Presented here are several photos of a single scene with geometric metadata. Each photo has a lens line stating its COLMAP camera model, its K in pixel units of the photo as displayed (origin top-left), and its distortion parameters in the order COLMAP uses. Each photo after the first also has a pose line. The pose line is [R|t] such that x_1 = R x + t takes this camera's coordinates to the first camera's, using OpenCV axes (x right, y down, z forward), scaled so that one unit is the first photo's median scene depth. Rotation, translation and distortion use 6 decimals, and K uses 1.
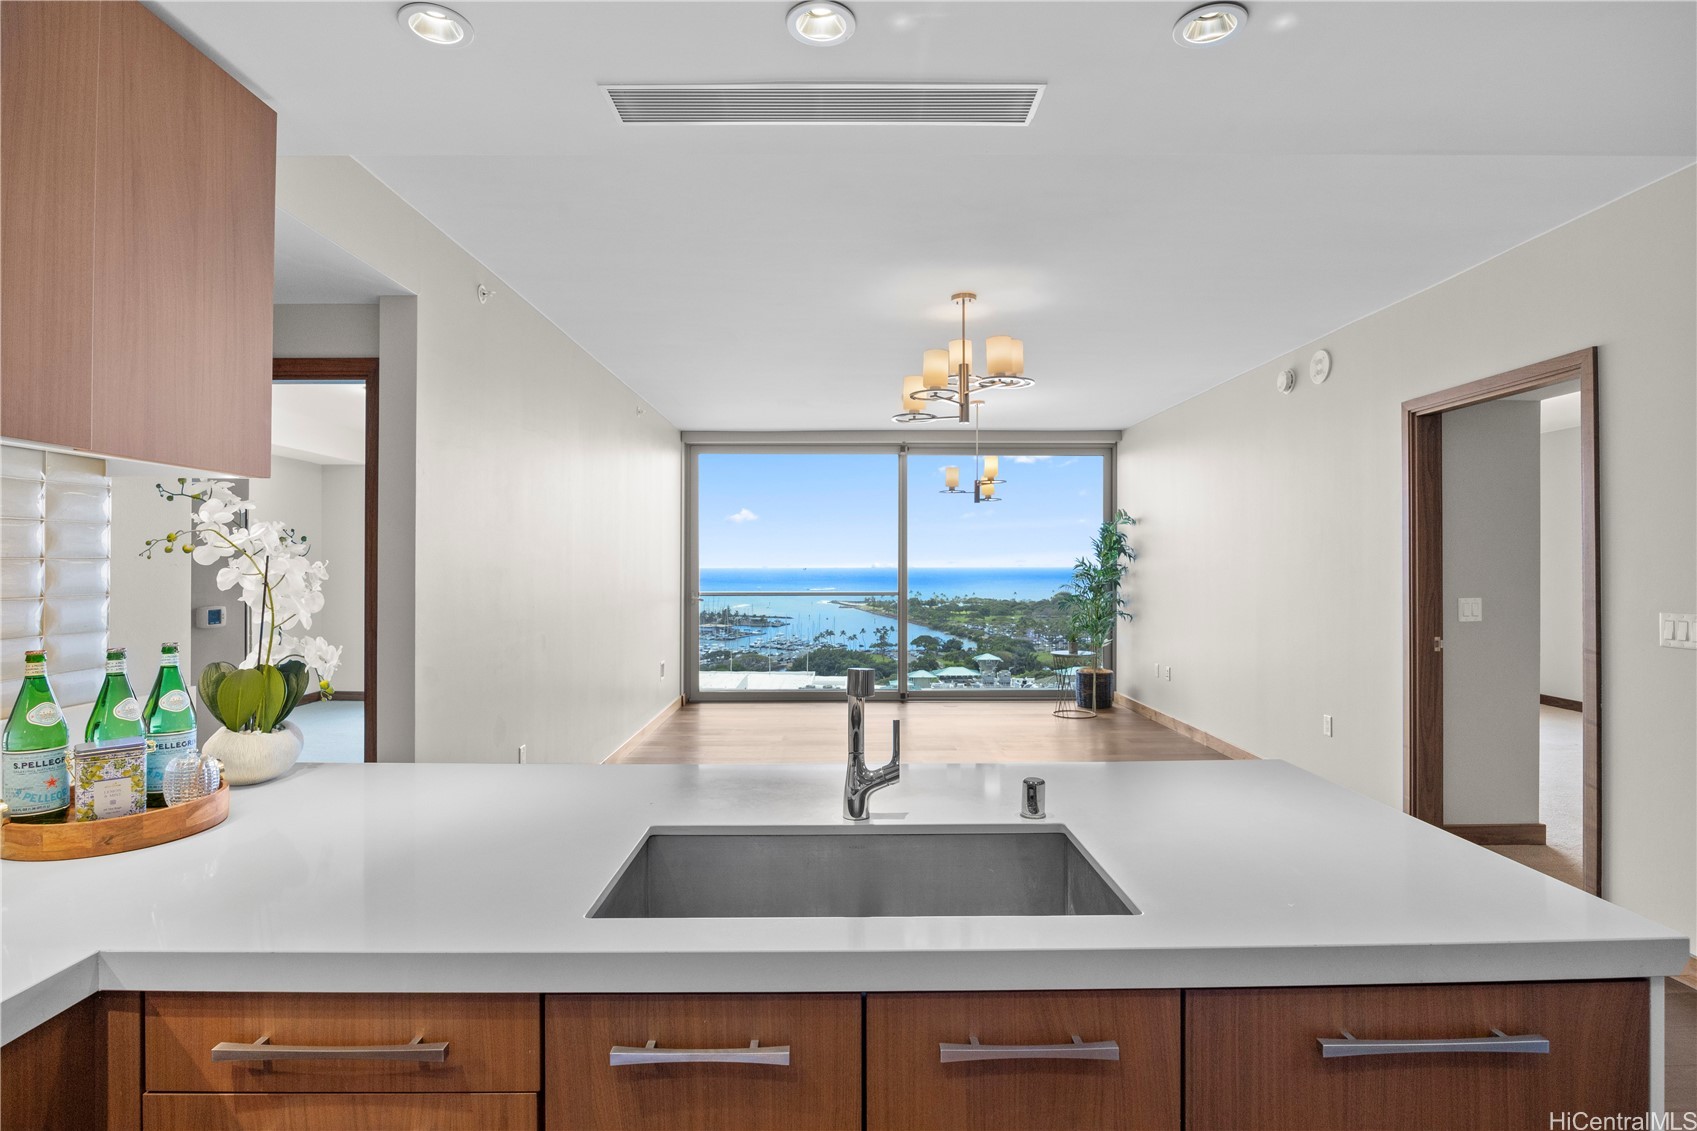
lens RADIAL K [[861.8, 0, 840.0], [0, 861.8, 560.7], [0, 0, 1]] dist [0.001355, -0.000024]
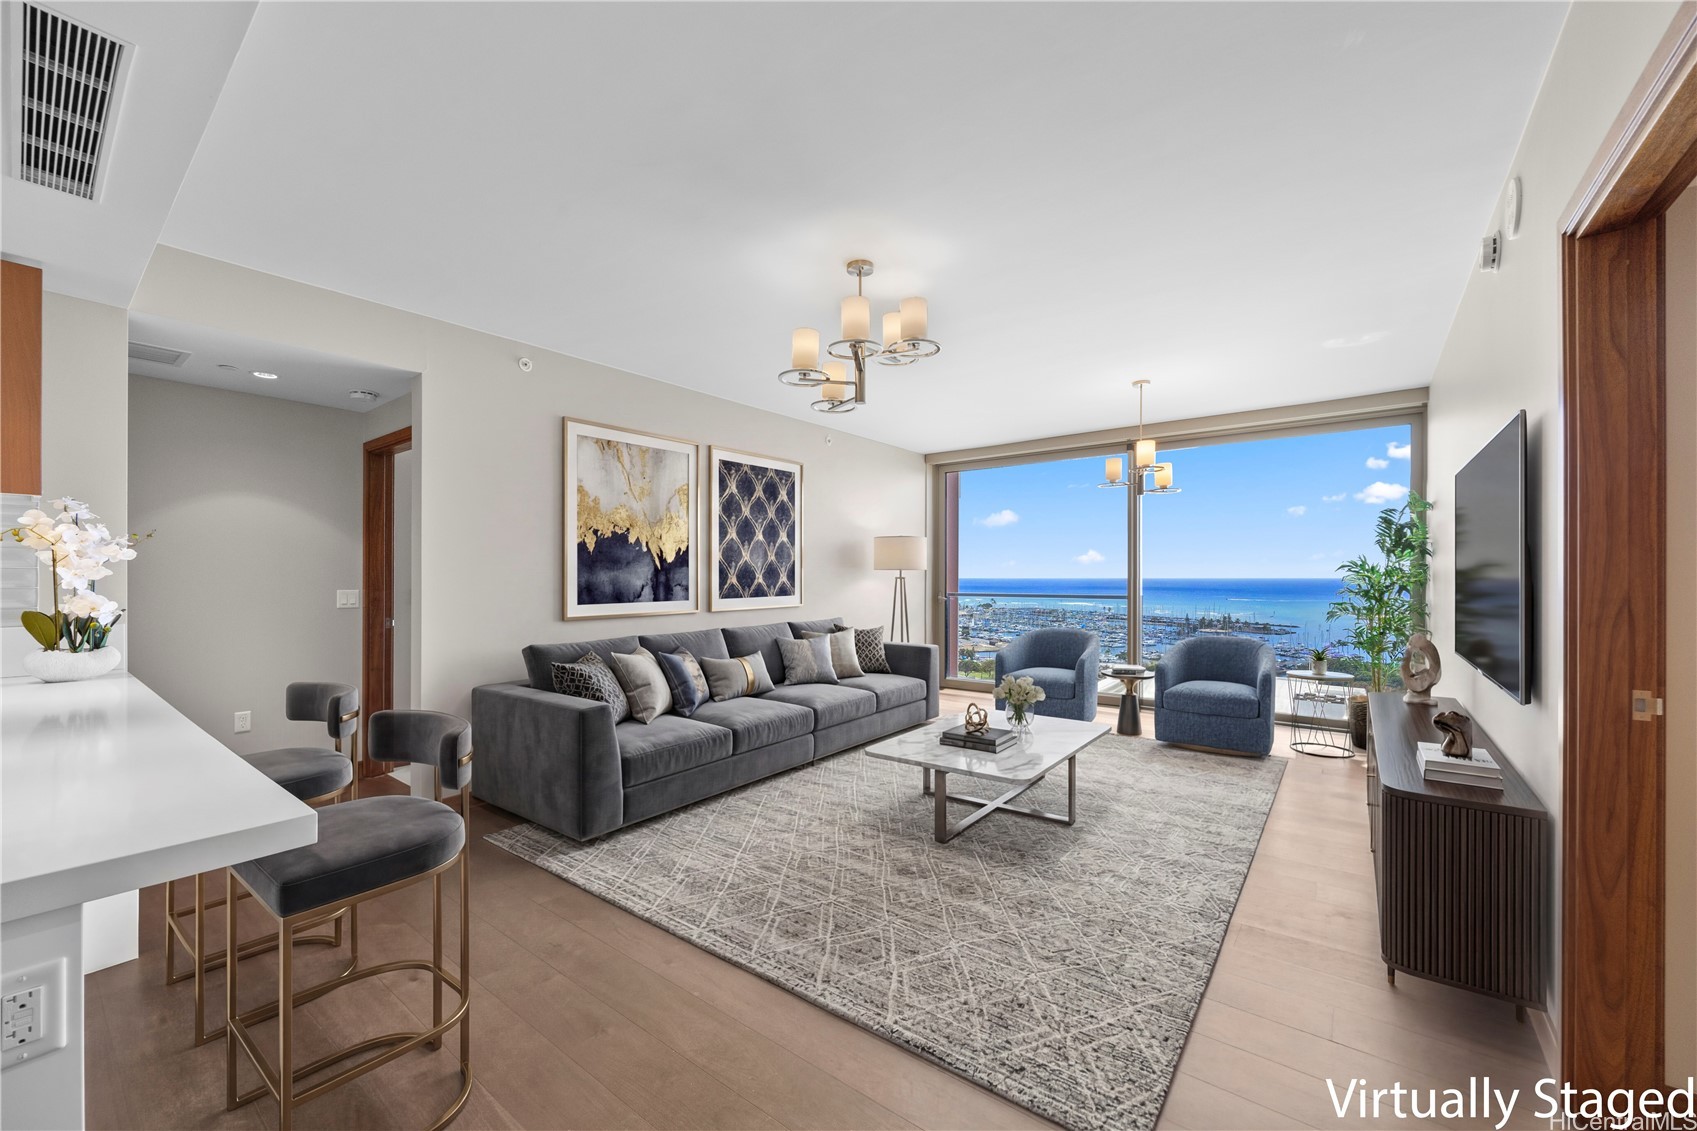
lens RADIAL K [[674.0, 0, 847.2], [0, 674.0, 572.8], [0, 0, 1]] dist [0.000807, -0.000361]
pose [[0.786814, -0.007436, -0.617146, 0.455480], [0.005971, 0.999972, -0.004436, 0.018207], [0.617162, -0.000194, 0.786836, 0.344886]]
